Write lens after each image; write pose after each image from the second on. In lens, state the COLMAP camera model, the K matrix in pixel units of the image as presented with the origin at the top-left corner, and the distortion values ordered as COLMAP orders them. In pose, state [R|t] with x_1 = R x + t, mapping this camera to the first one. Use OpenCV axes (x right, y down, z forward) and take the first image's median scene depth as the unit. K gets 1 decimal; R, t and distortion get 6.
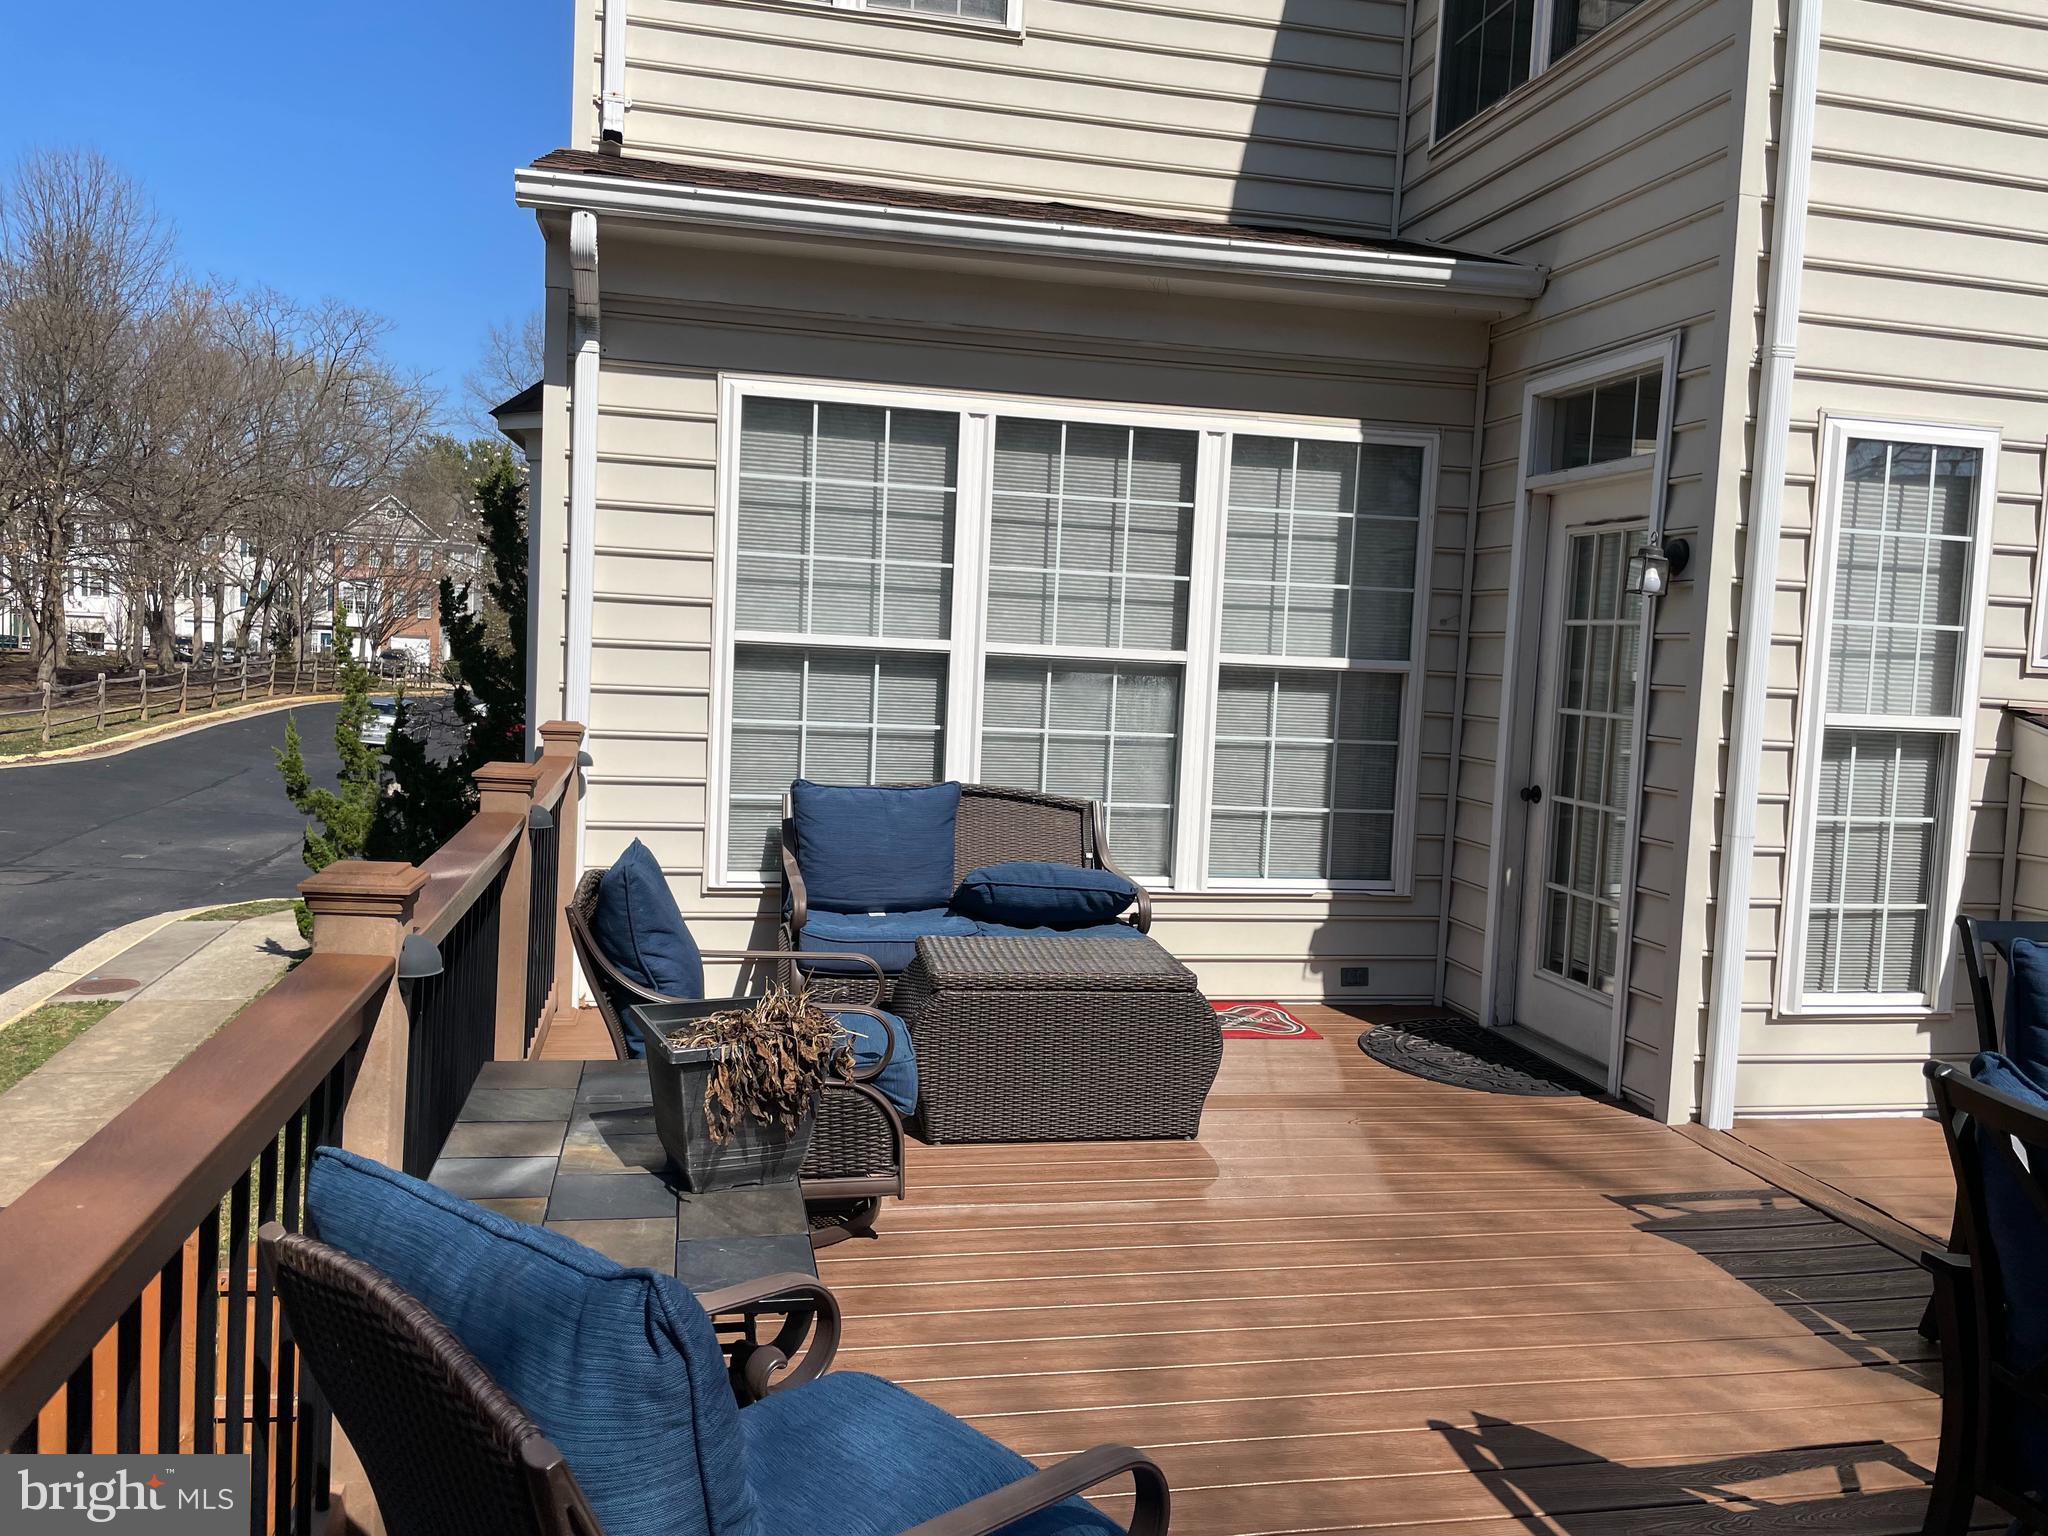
lens RADIAL K [[1552.9, 0, 1024.0], [0, 1552.9, 768.0], [0, 0, 1]] dist [0.105767, -0.147629]
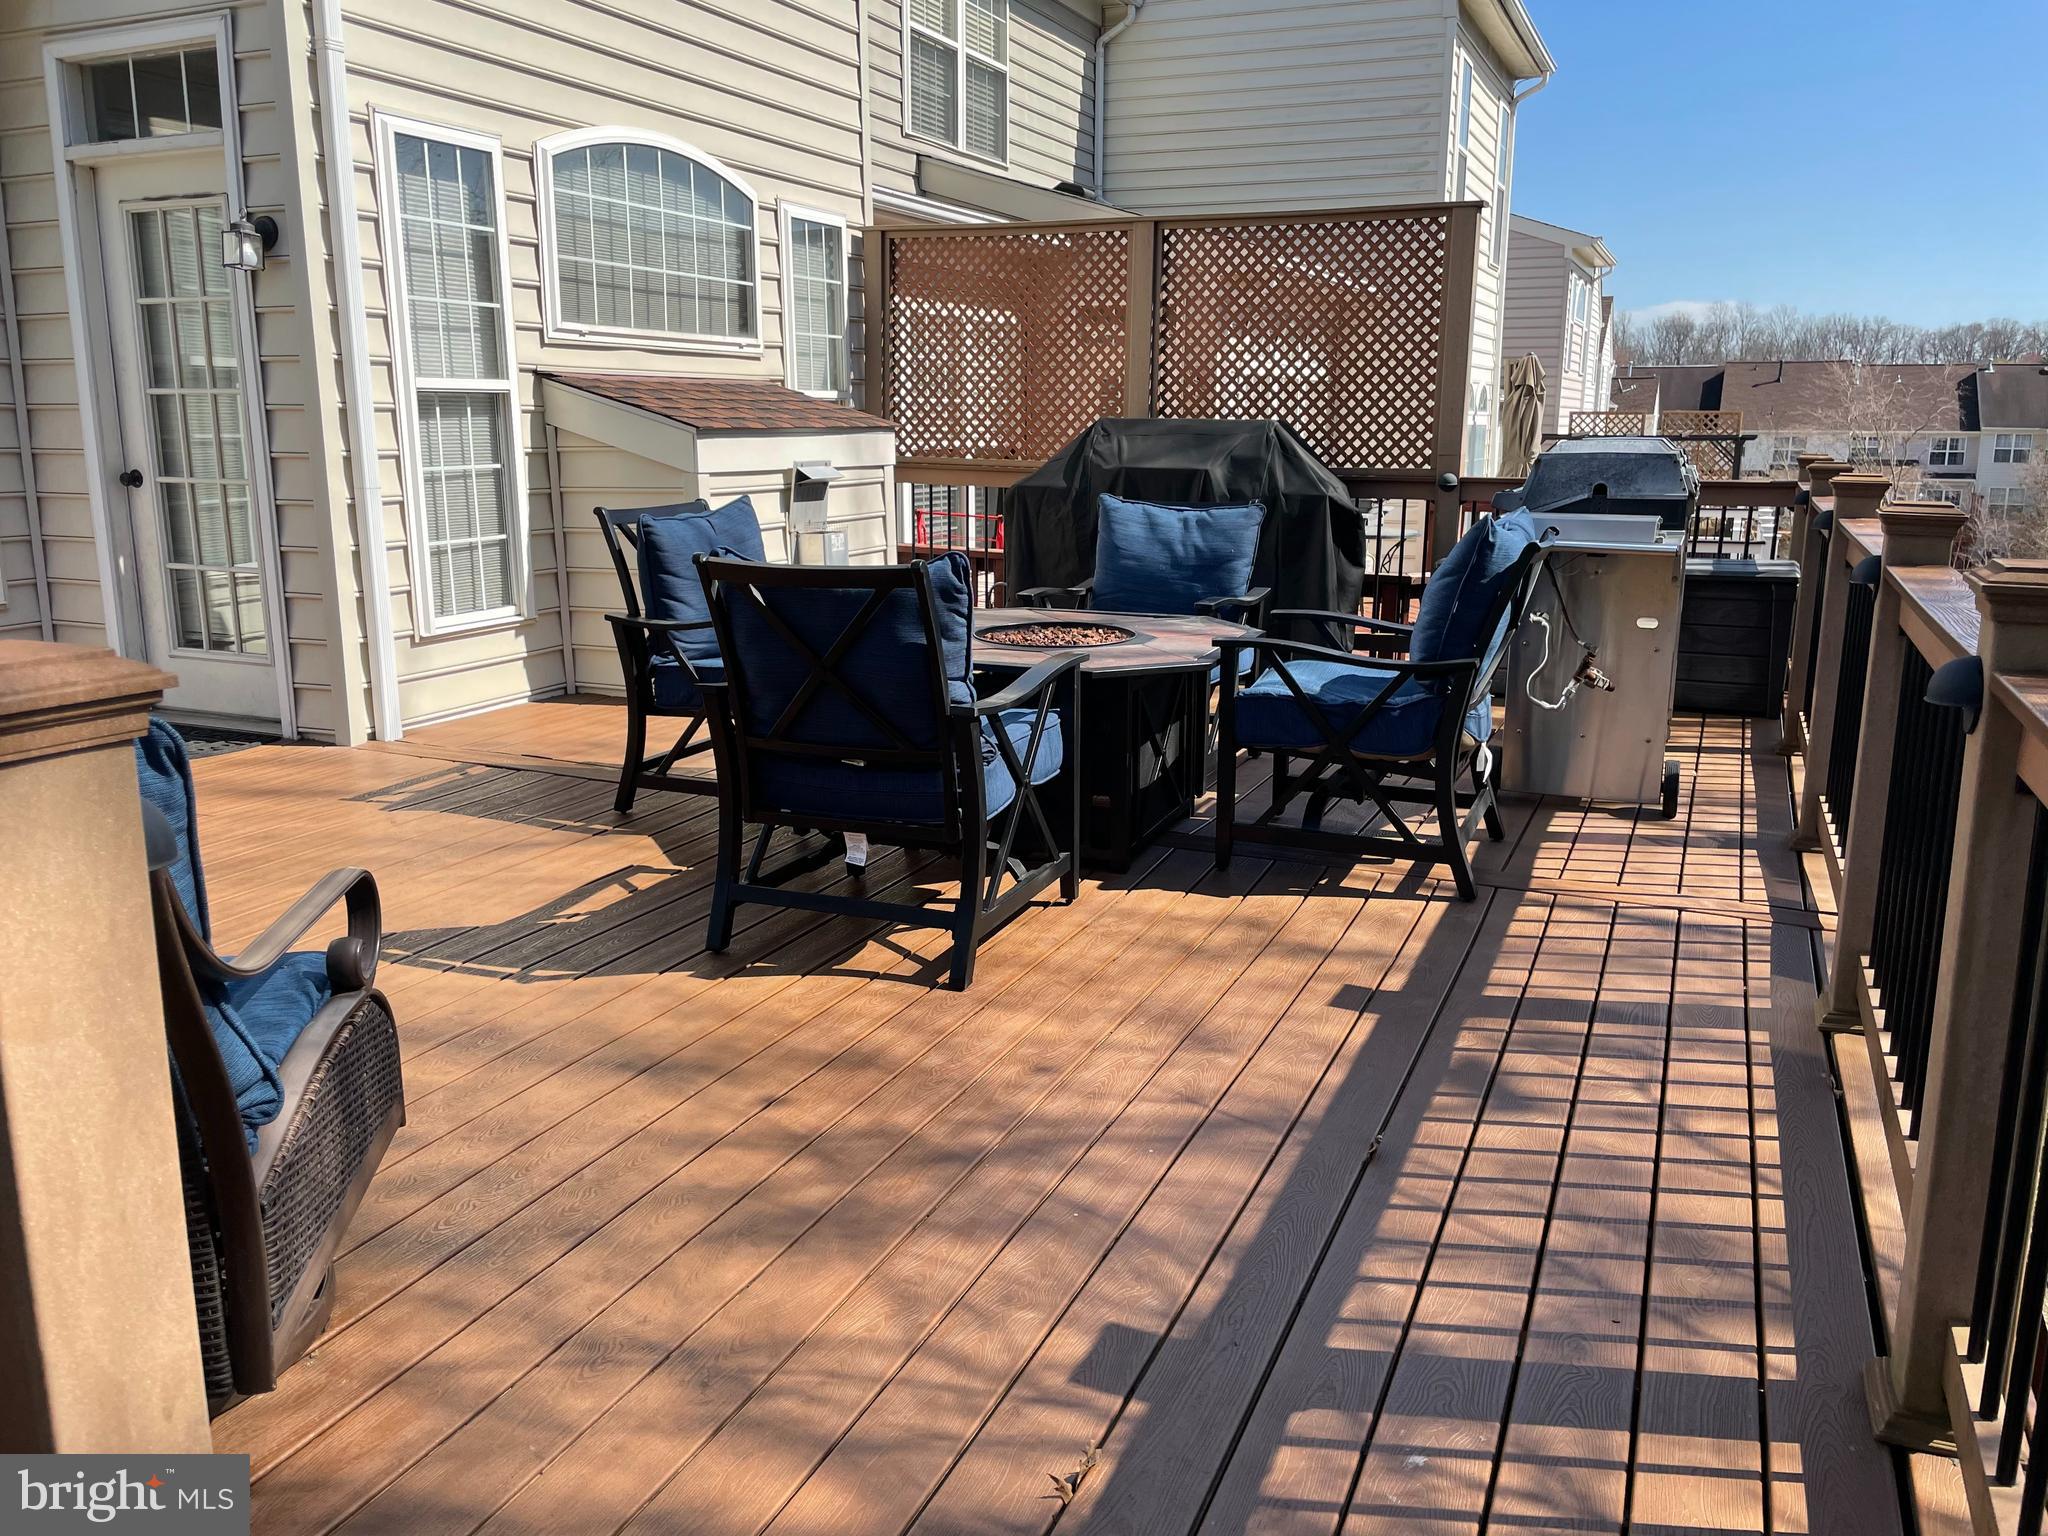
lens RADIAL K [[1541.0, 0, 1024.0], [0, 1541.0, 768.0], [0, 0, 1]] dist [0.048898, -0.082716]
pose [[0.589235, -0.221481, 0.777012, -0.185180], [0.080843, 0.973030, 0.216048, 0.034532], [-0.803907, -0.064487, 0.591249, -0.069710]]
